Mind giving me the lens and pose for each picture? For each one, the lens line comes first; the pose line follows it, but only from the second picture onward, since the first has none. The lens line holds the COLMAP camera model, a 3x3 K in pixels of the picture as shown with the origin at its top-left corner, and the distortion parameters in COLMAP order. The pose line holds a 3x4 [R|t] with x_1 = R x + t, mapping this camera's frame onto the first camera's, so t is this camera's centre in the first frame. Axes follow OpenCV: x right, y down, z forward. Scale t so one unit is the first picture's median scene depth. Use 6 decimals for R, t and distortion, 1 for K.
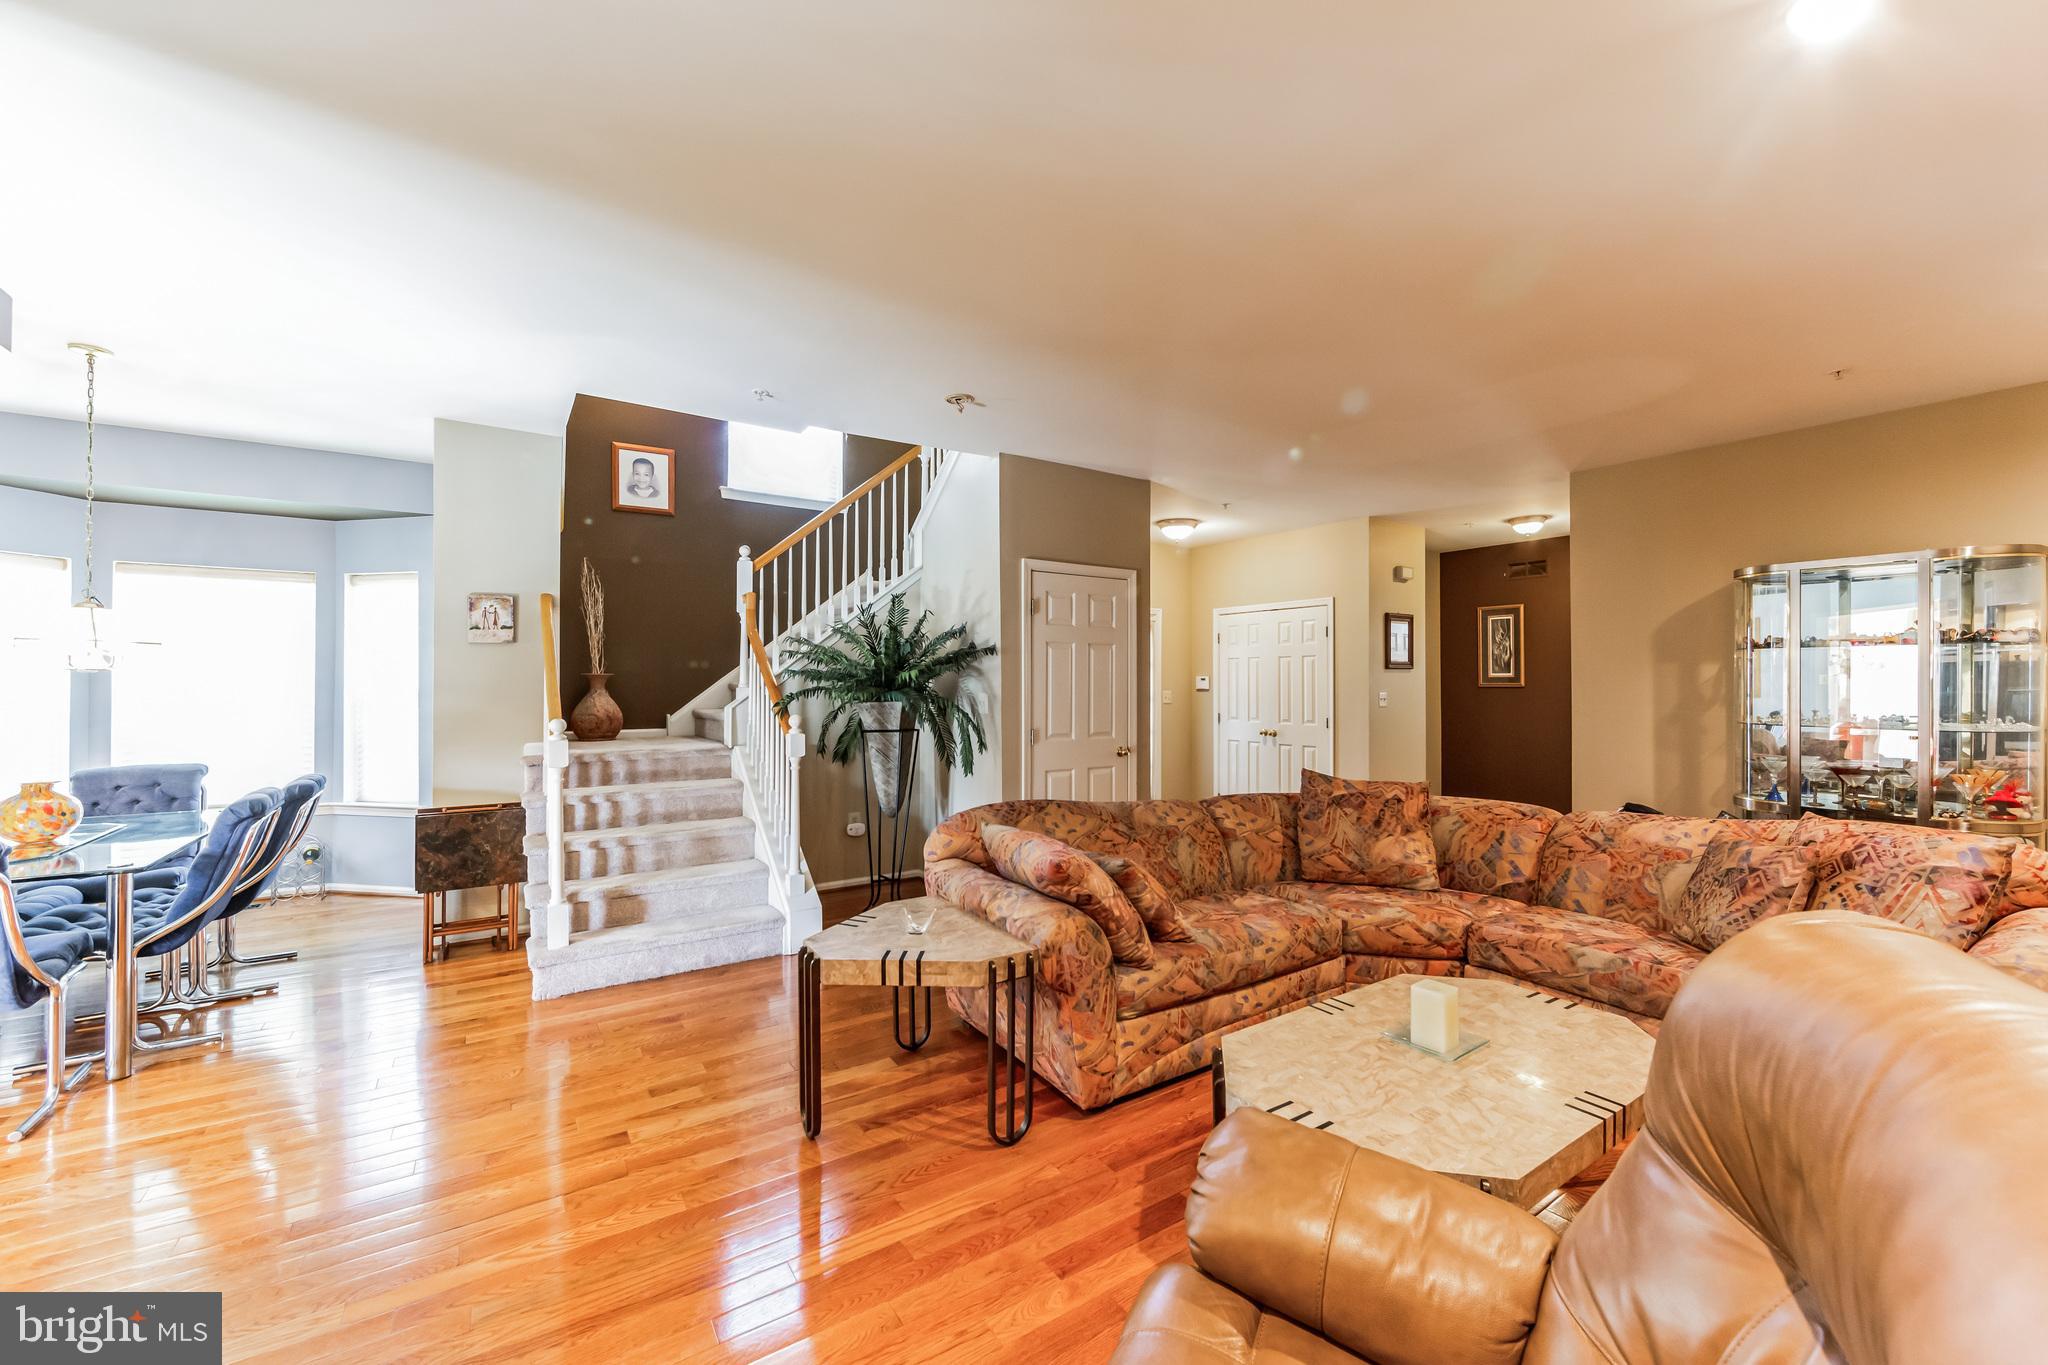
lens RADIAL K [[807.8, 0, 1020.2], [0, 807.8, 682.1], [0, 0, 1]] dist [-0.001453, -0.000158]
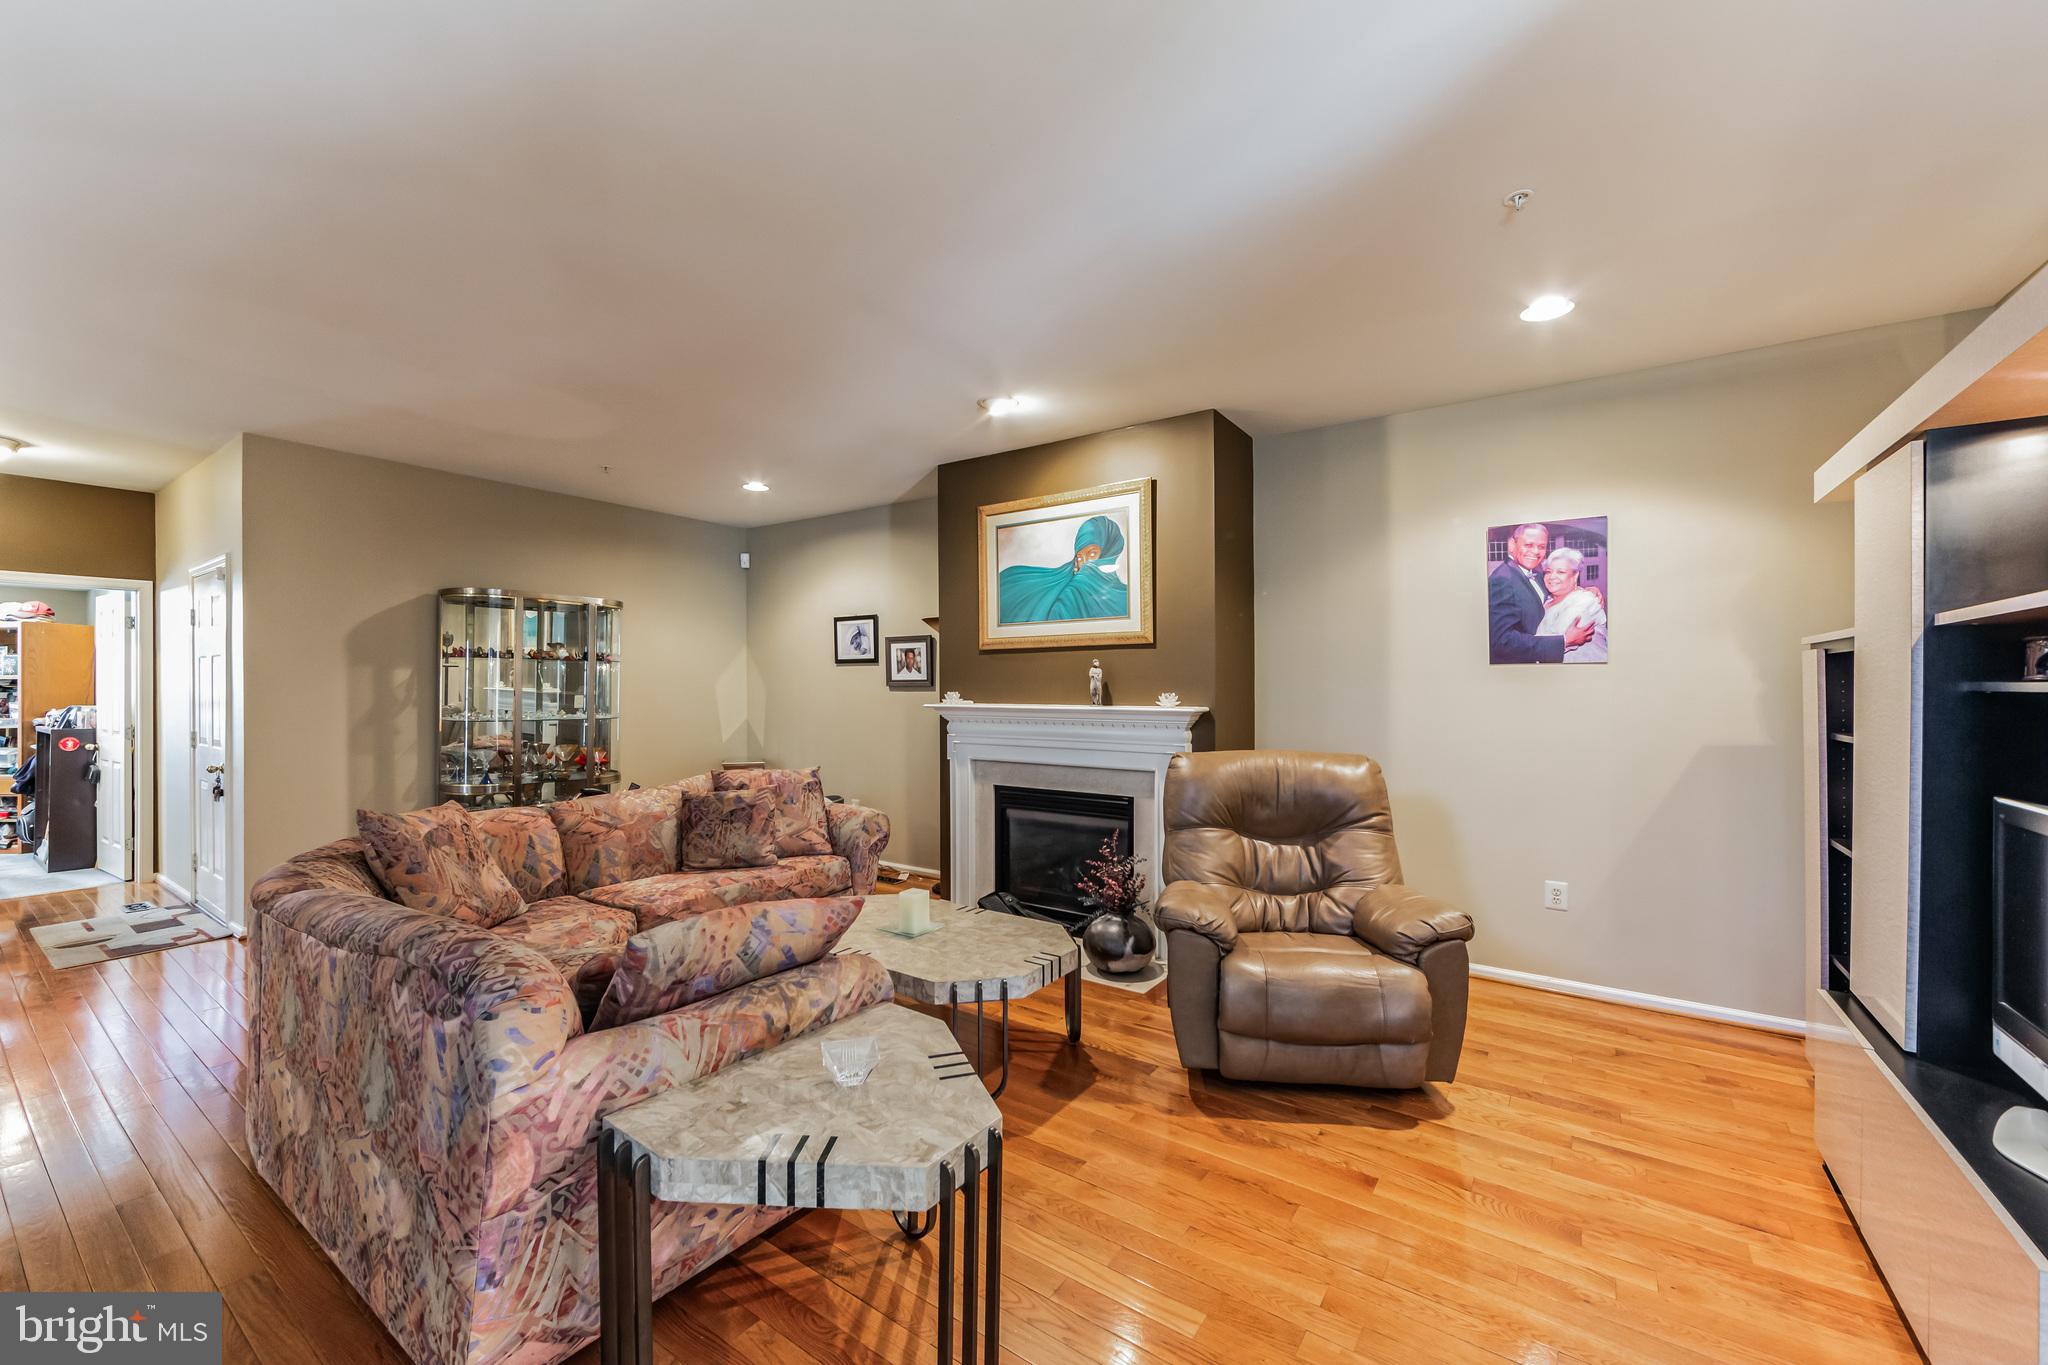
lens RADIAL K [[807.8, 0, 1023.4], [0, 807.8, 688.7], [0, 0, 1]] dist [-0.001453, -0.000158]
pose [[-0.370445, 0.001130, 0.928854, -0.567372], [-0.006160, 0.999974, -0.003673, 0.003684], [-0.928834, -0.007083, -0.370428, 0.822453]]
